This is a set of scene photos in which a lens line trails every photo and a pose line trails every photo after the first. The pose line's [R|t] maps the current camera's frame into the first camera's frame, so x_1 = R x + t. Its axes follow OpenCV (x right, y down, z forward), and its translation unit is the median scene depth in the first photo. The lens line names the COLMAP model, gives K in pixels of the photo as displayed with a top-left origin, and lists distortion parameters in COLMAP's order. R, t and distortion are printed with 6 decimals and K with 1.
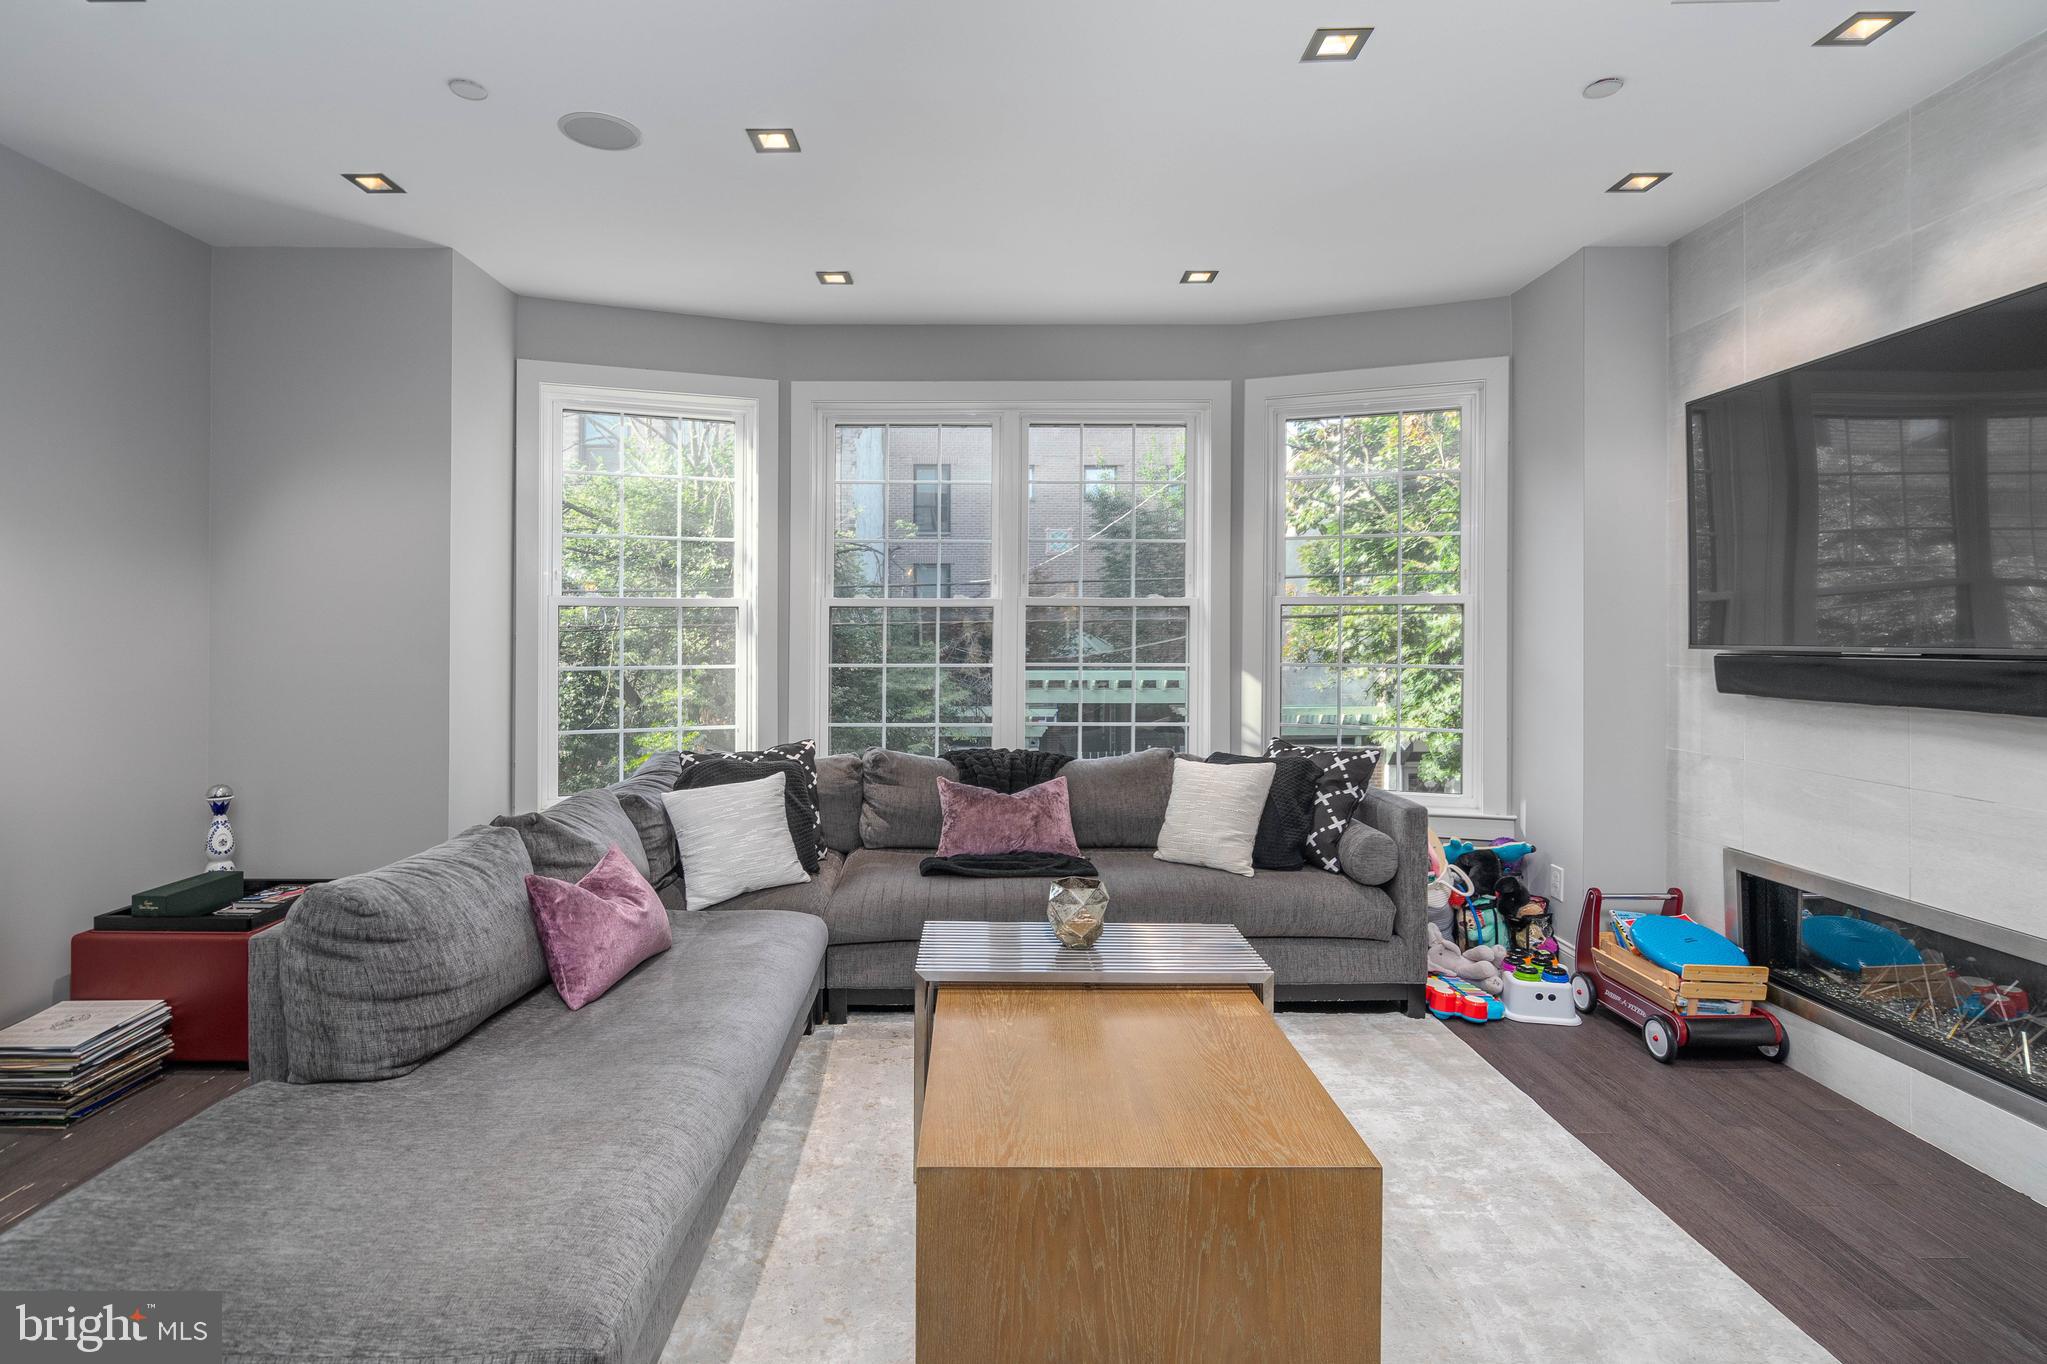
lens RADIAL K [[1009.4, 0, 986.9], [0, 1009.4, 630.6], [0, 0, 1]] dist [-0.002826, 0.000055]
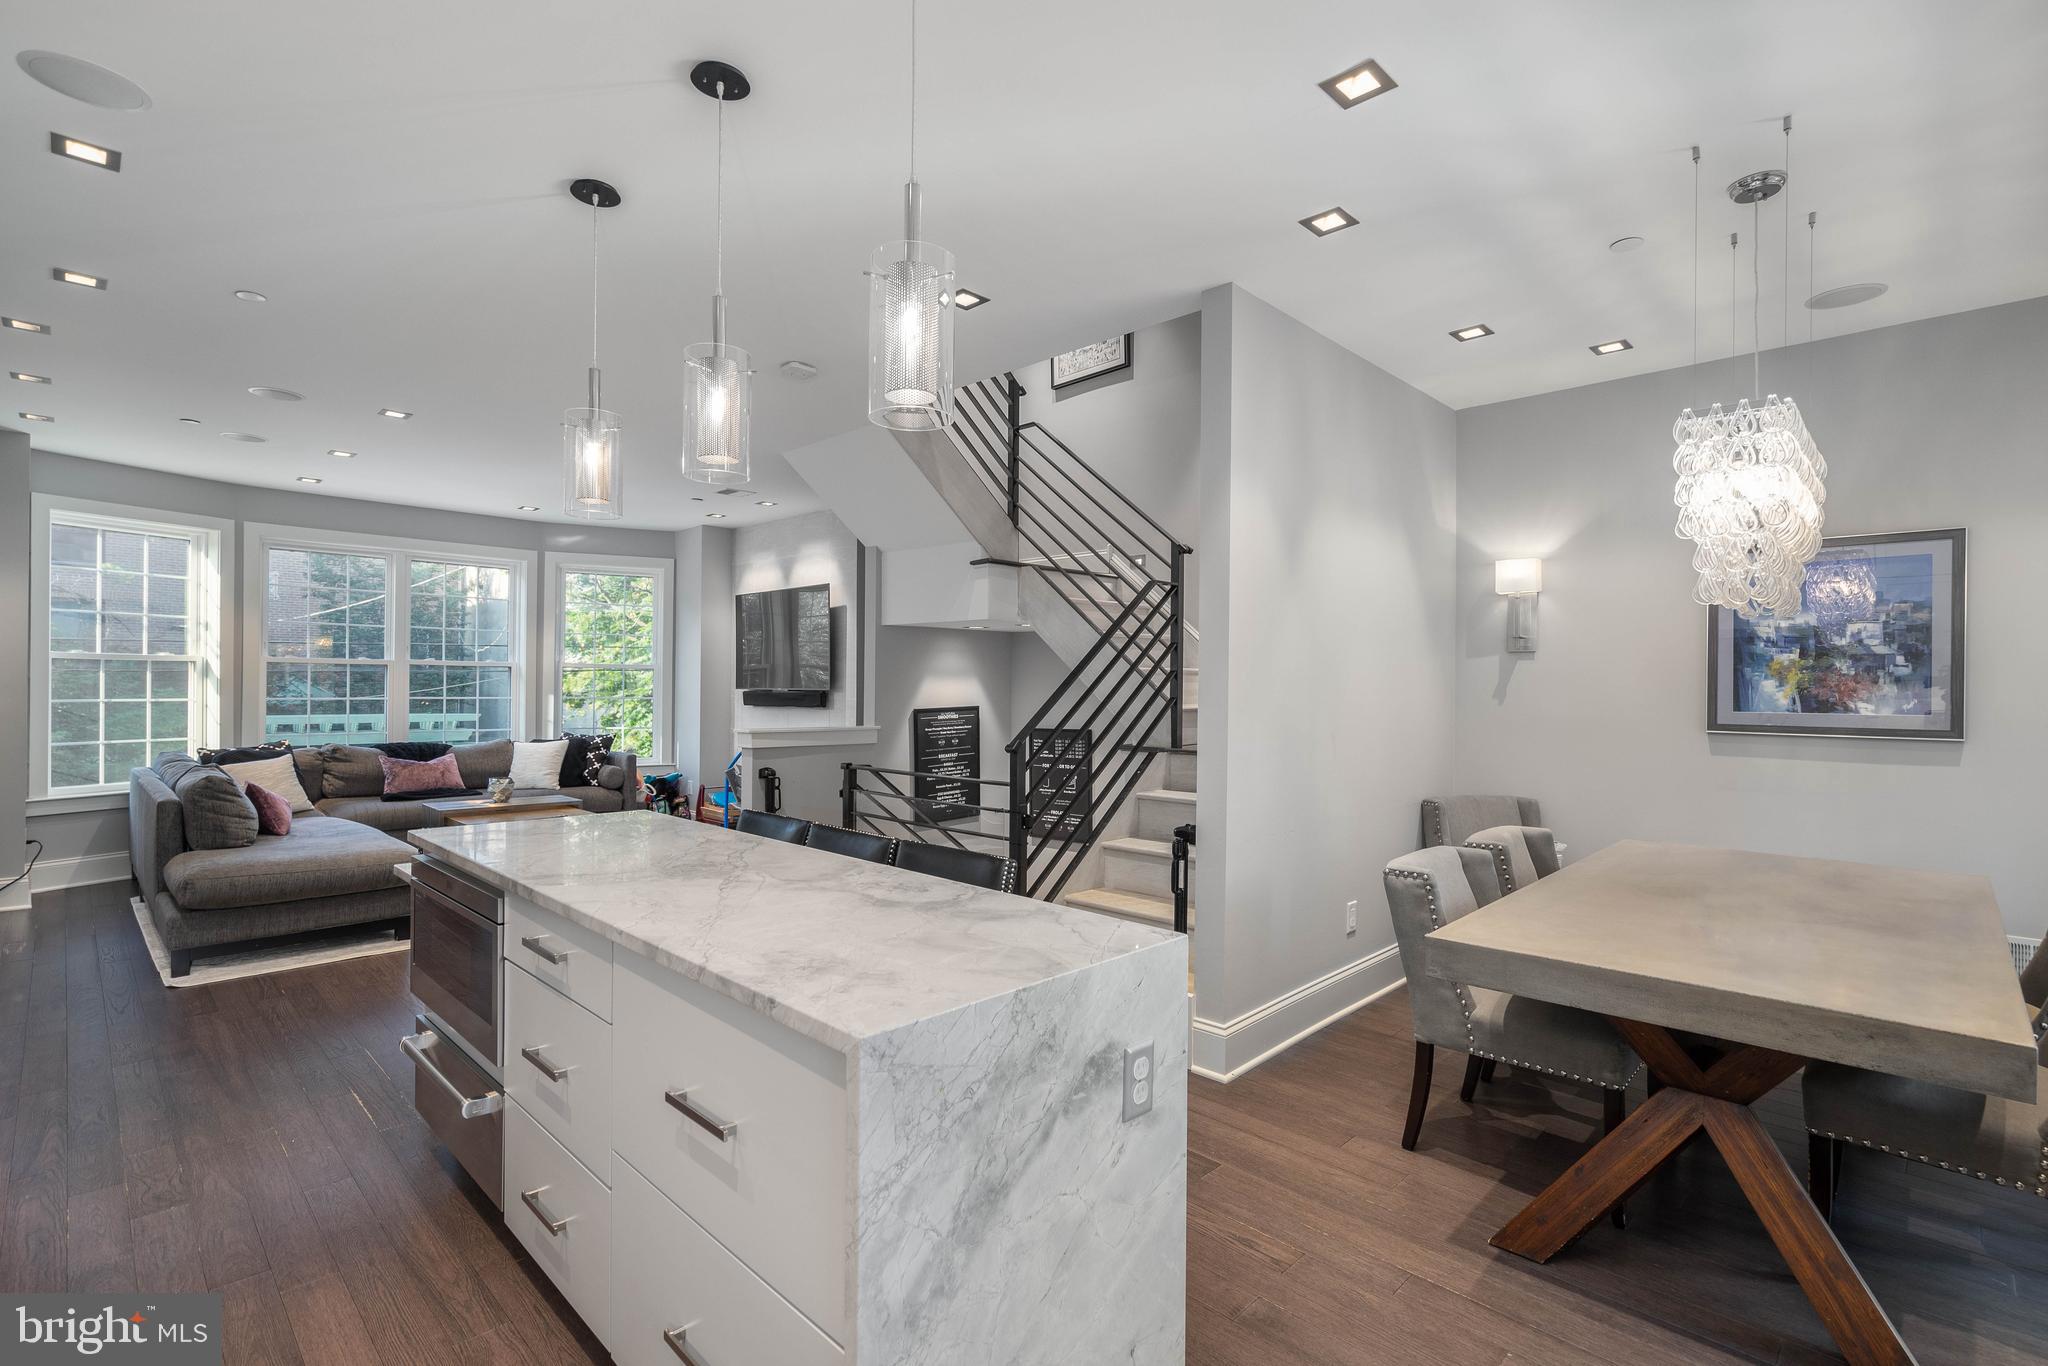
lens RADIAL K [[955.1, 0, 1029.3], [0, 955.1, 686.8], [0, 0, 1]] dist [0.000405, 0.000813]
pose [[0.695139, 0.006167, 0.718849, -0.524278], [-0.010836, 0.999939, 0.001899, -0.000897], [-0.718794, -0.009110, 0.695163, -1.195979]]
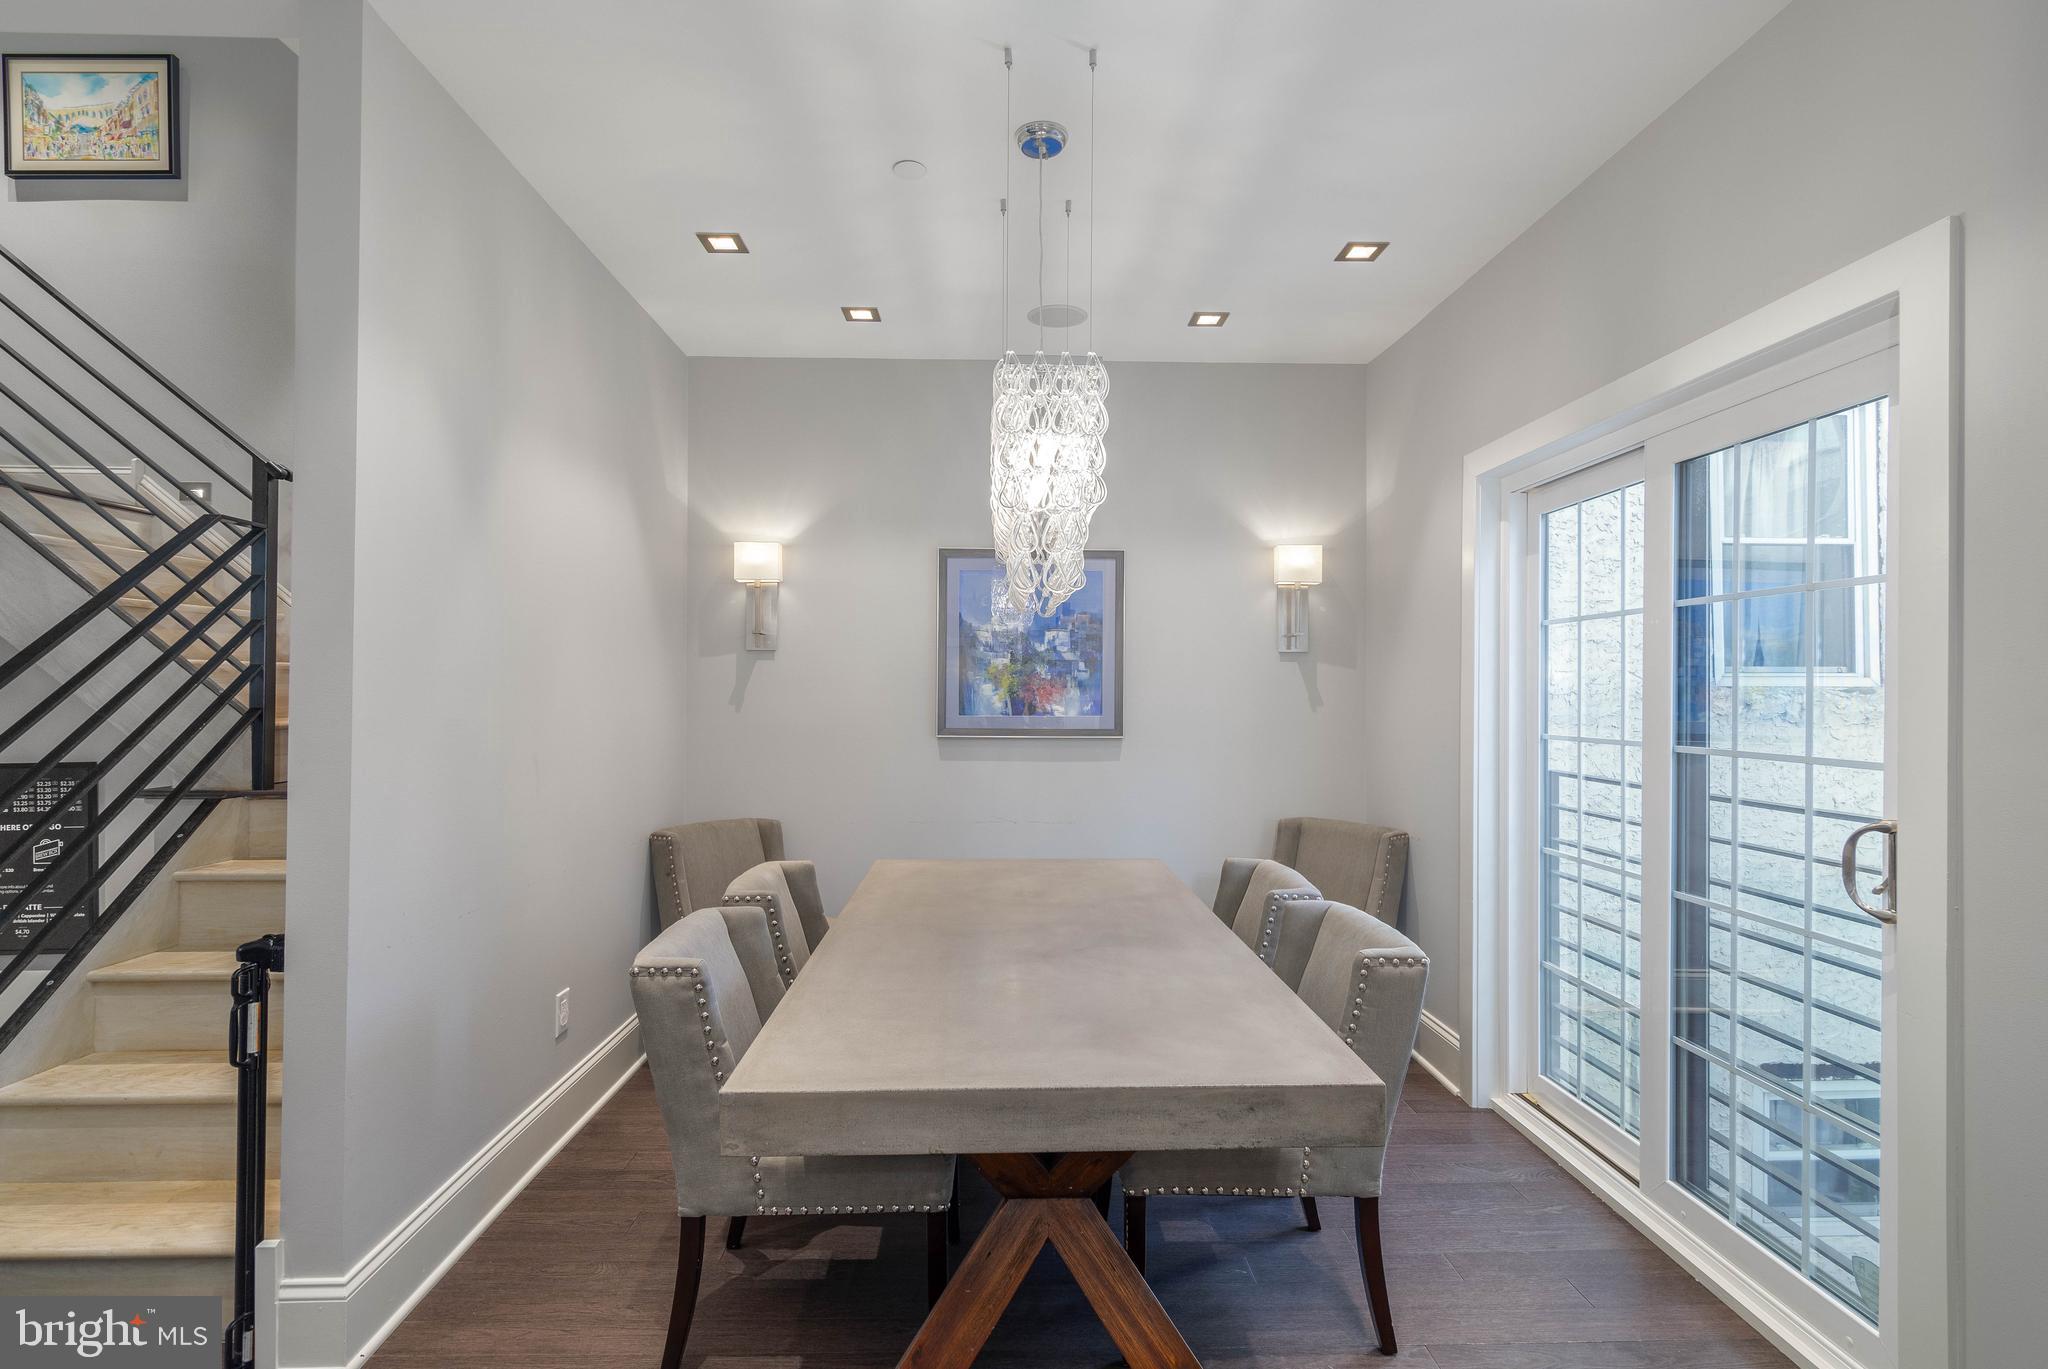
lens RADIAL K [[966.3, 0, 1020.8], [0, 966.3, 690.2], [0, 0, 1]] dist [-0.003123, -0.000520]
pose [[-0.026920, 0.006671, 0.999615, -0.262236], [-0.008828, 0.999937, -0.006911, -0.000745], [-0.999599, -0.009011, -0.026859, -1.043778]]
